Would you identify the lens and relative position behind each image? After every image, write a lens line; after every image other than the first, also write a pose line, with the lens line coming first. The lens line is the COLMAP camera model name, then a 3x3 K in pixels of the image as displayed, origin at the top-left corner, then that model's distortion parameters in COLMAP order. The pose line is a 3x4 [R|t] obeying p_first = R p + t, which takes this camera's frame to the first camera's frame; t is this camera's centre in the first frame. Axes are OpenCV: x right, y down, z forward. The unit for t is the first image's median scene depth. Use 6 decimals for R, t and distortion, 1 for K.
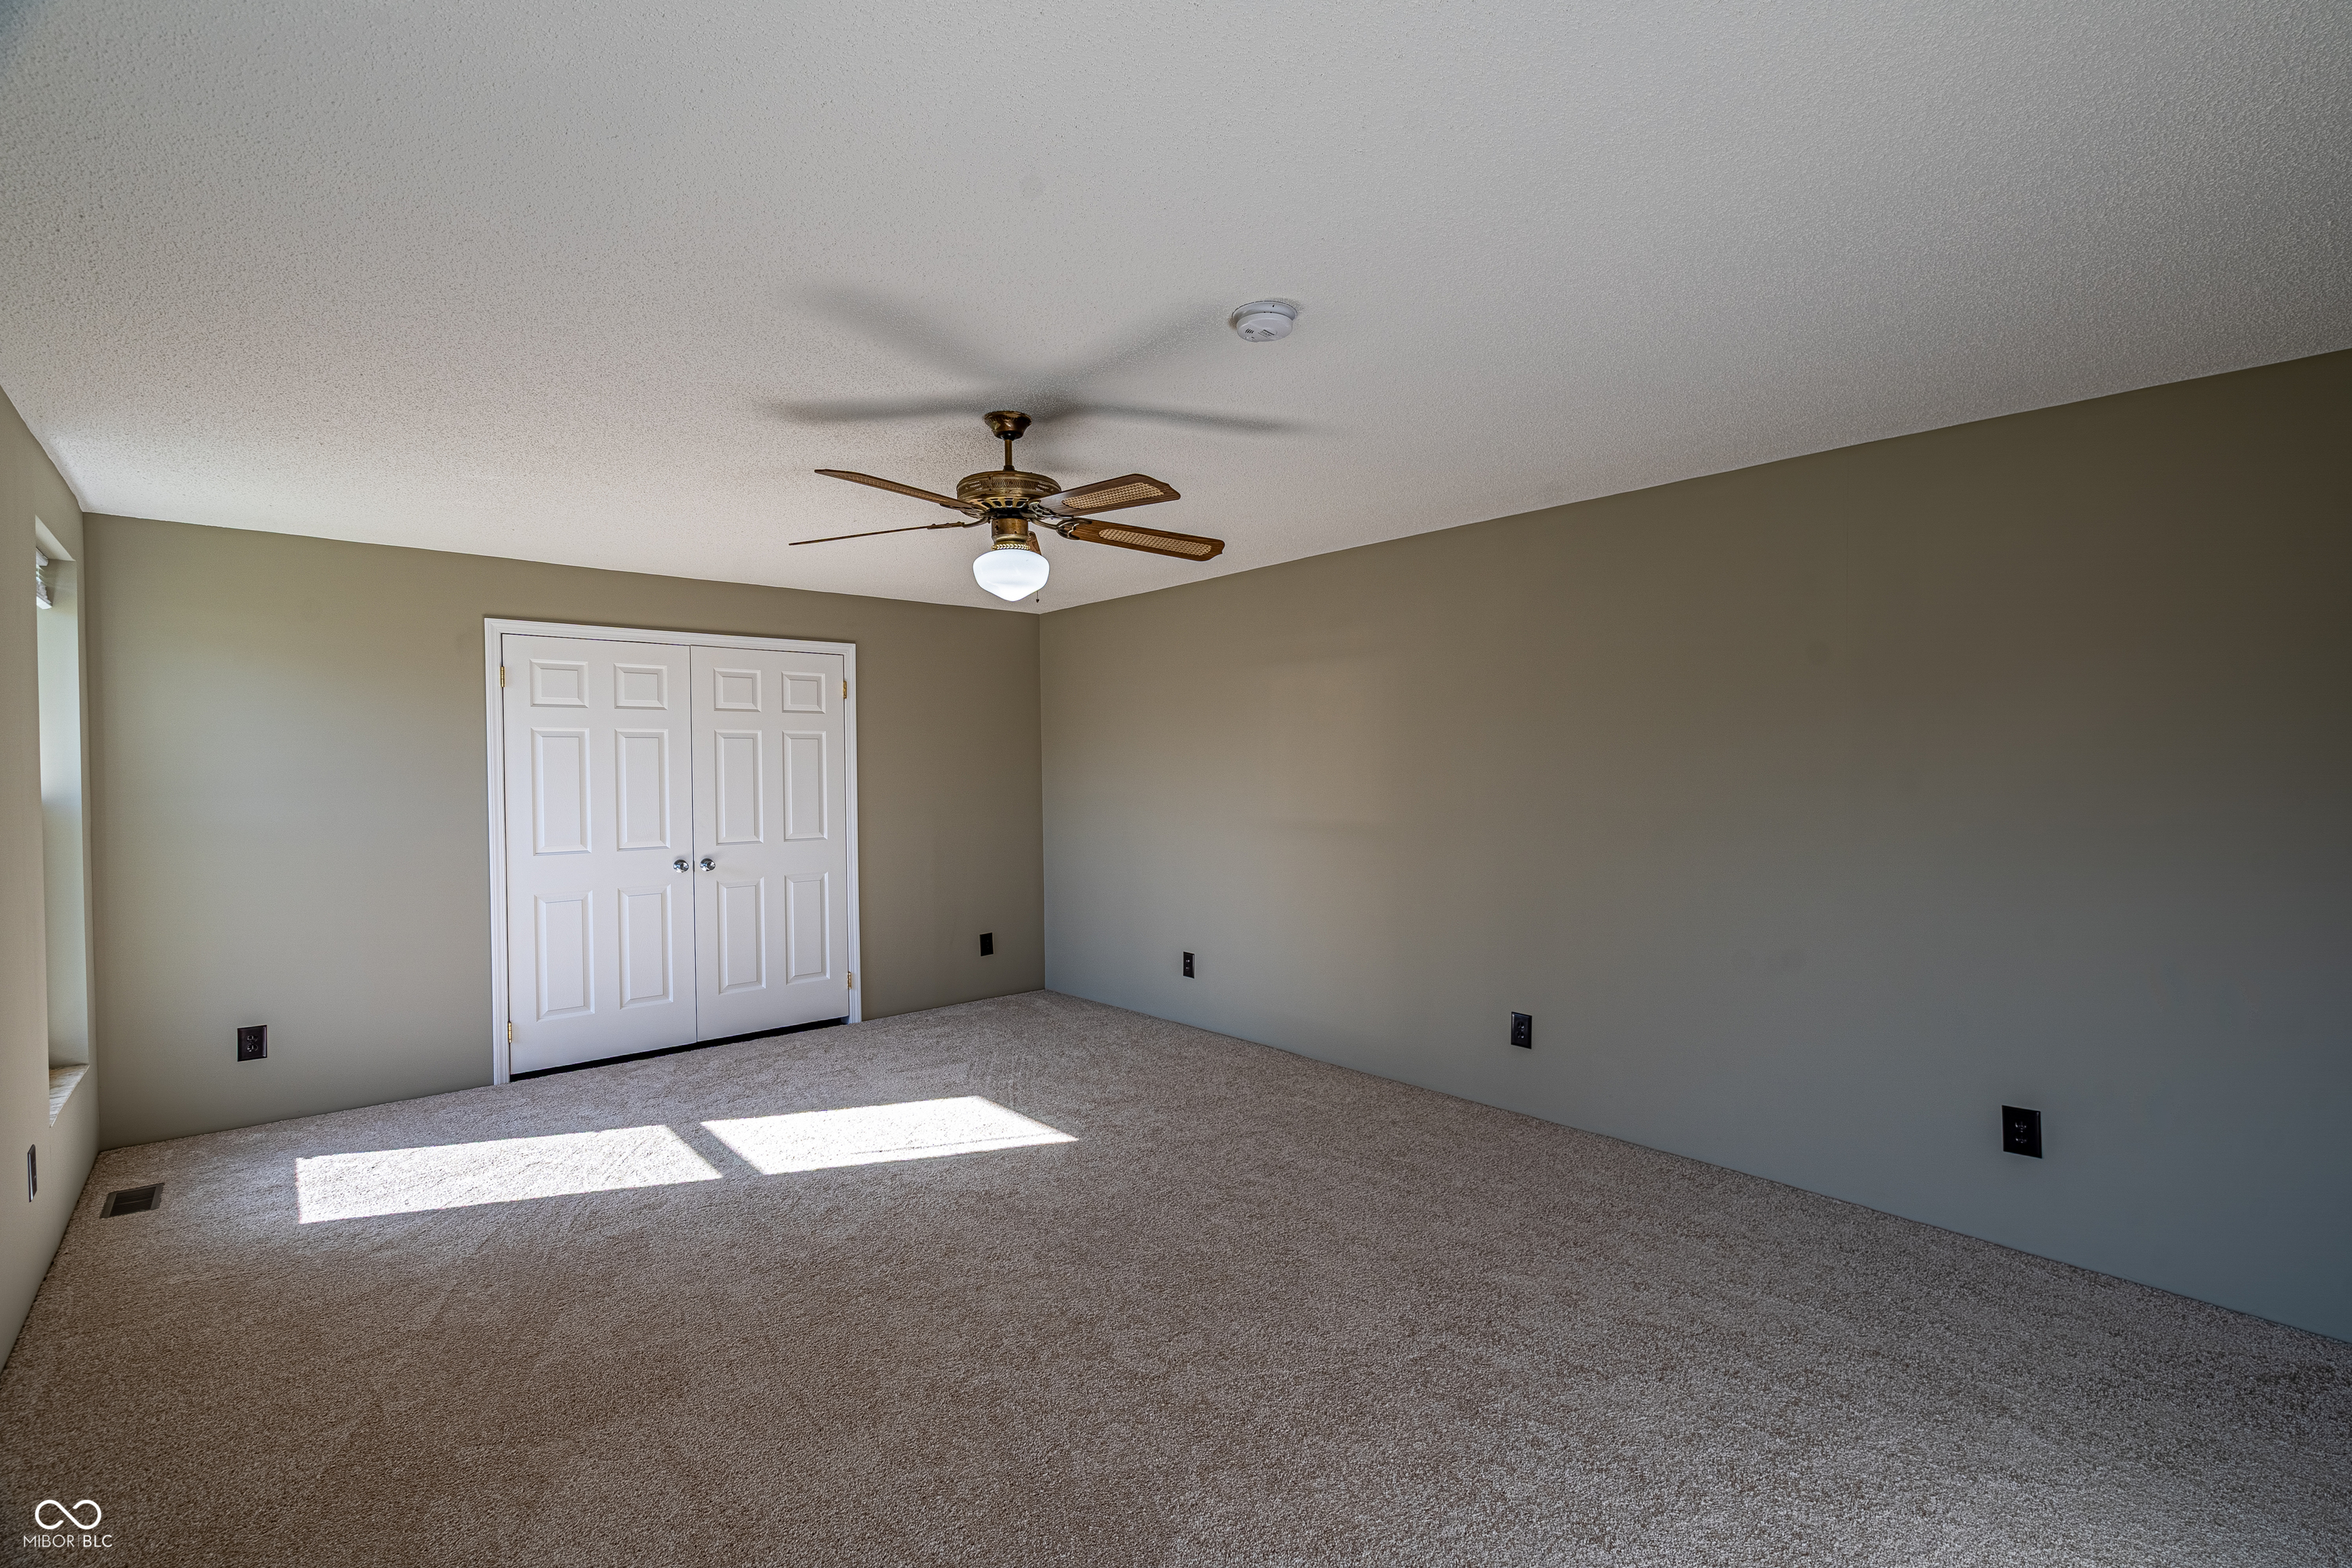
lens RADIAL K [[1080.7, 0, 1193.5], [0, 1080.7, 781.8], [0, 0, 1]] dist [-0.018378, 0.011083]
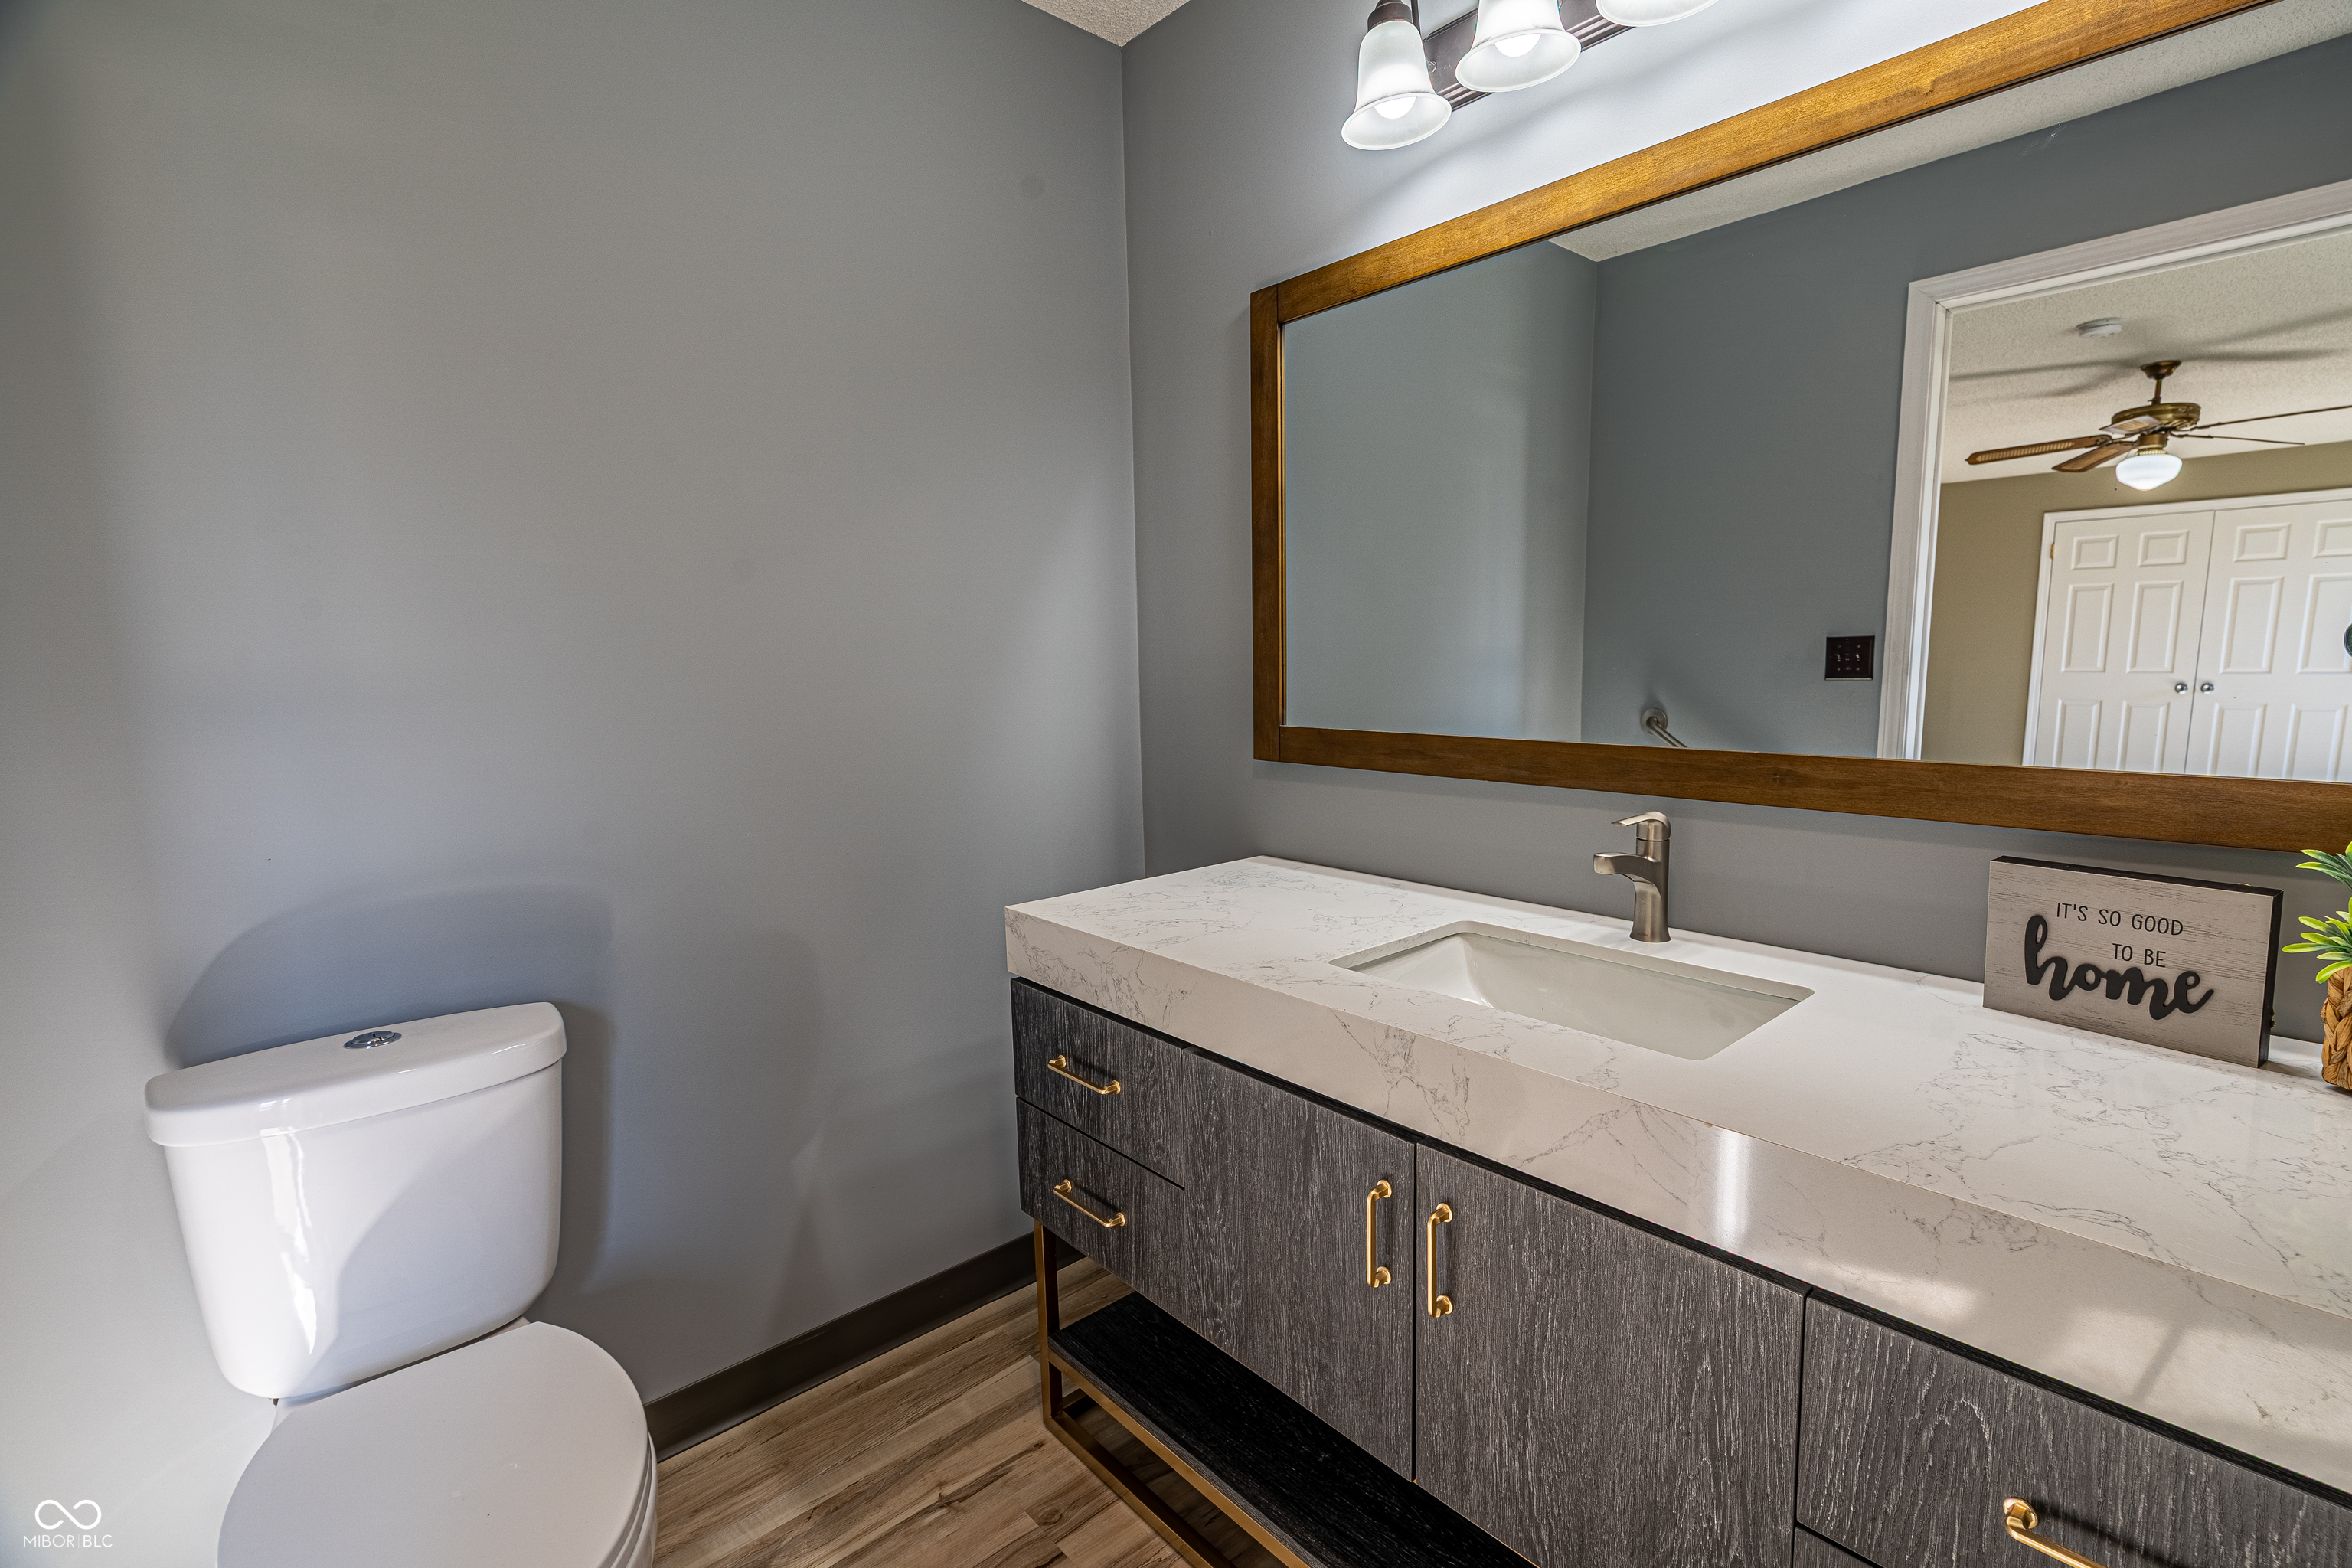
lens RADIAL K [[1068.9, 0, 1176.0], [0, 1068.9, 784.0], [0, 0, 1]] dist [-0.000234, -0.001607]
pose [[0.032751, 0.128025, -0.991230, 0.880839], [-0.005095, 0.991771, 0.127926, 0.040027], [0.999451, 0.000861, 0.033134, -0.282284]]
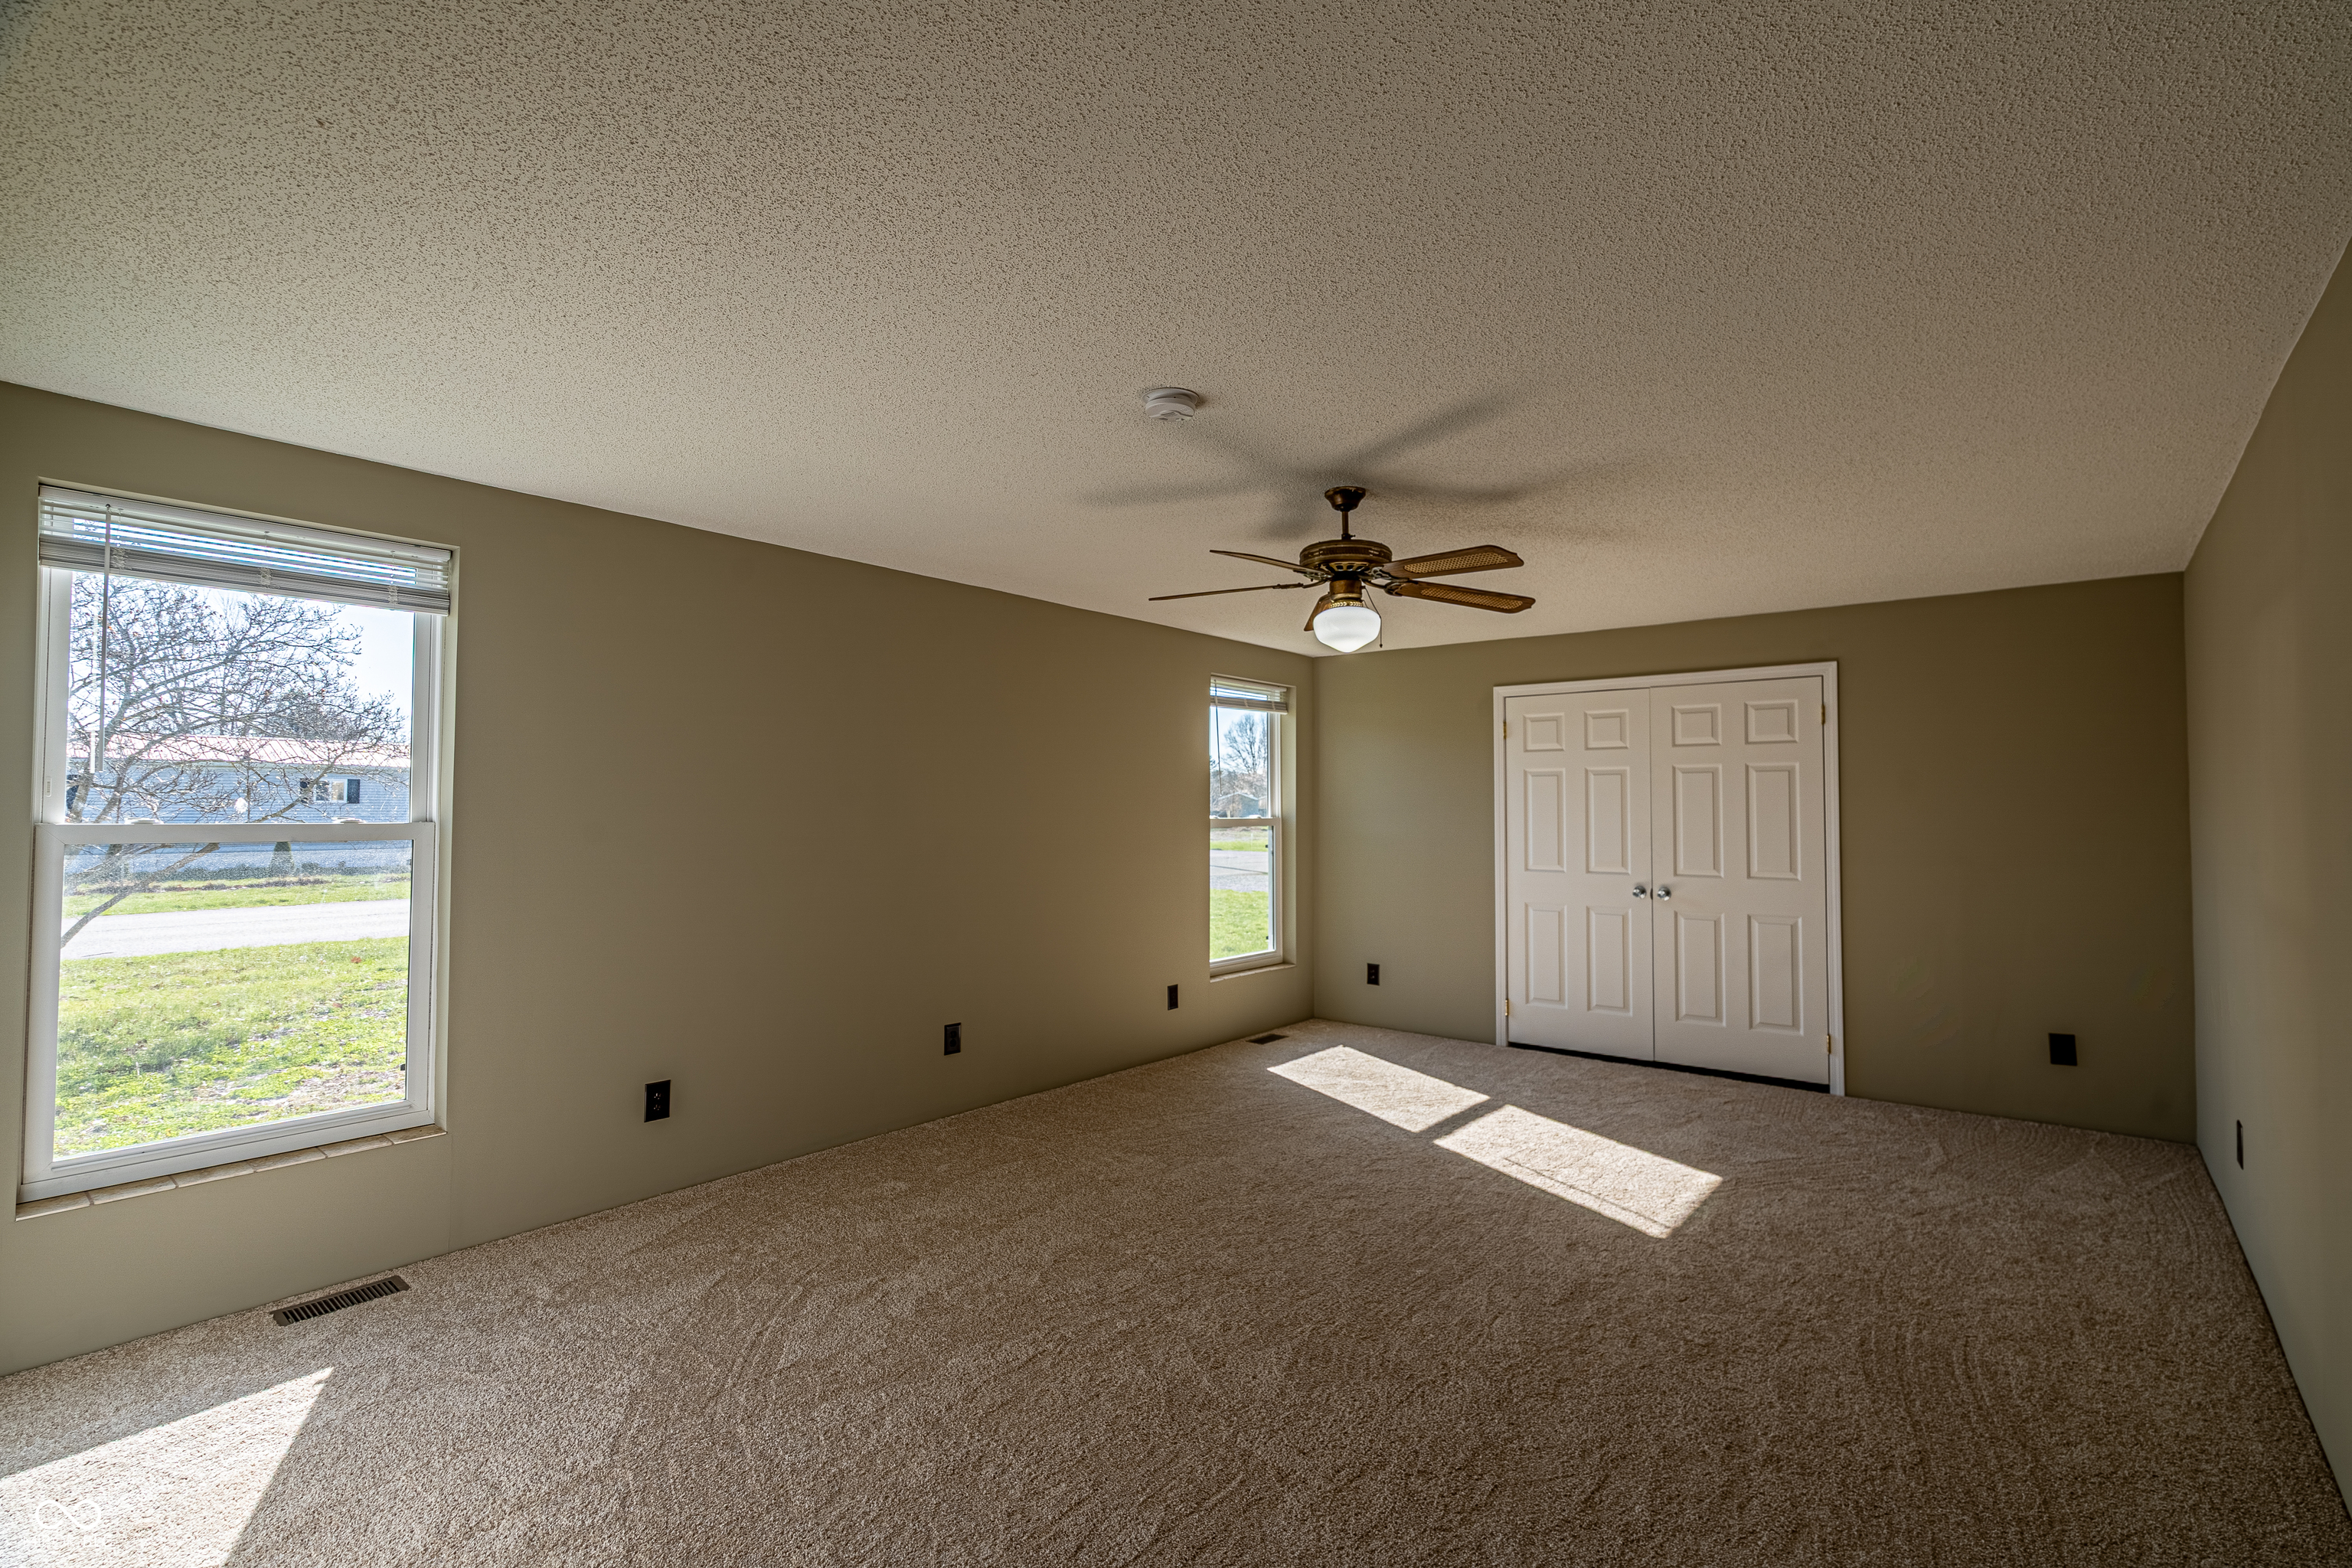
lens RADIAL K [[1073.7, 0, 1176.0], [0, 1073.7, 784.0], [0, 0, 1]] dist [-0.003327, -0.000281]
pose [[0.151408, -0.012746, -0.988389, 0.597363], [-0.016893, 0.999737, -0.015480, -0.006918], [0.988327, 0.019041, 0.151153, 0.430162]]
